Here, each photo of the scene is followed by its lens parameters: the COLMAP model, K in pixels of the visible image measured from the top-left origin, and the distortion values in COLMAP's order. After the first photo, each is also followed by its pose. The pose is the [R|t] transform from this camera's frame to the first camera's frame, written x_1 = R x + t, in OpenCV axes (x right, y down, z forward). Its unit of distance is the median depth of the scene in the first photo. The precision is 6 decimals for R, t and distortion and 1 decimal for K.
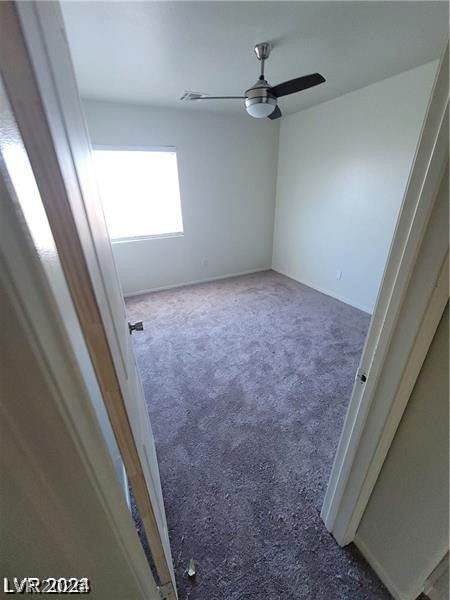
lens RADIAL K [[243.5, 0, 224.9], [0, 243.5, 297.7], [0, 0, 1]] dist [-0.002205, 0.000625]
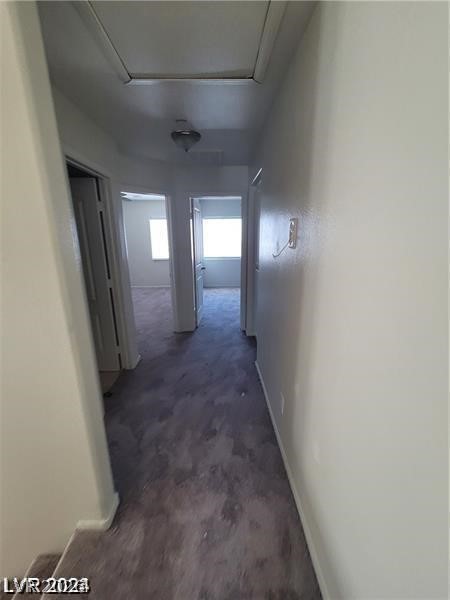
lens RADIAL K [[243.5, 0, 225.6], [0, 243.5, 298.7], [0, 0, 1]] dist [-0.002205, 0.000625]
pose [[0.912289, 0.117778, -0.392245, 0.711017], [-0.177984, 0.976600, -0.120719, 0.450644], [0.368849, 0.179944, 0.911905, -1.090696]]
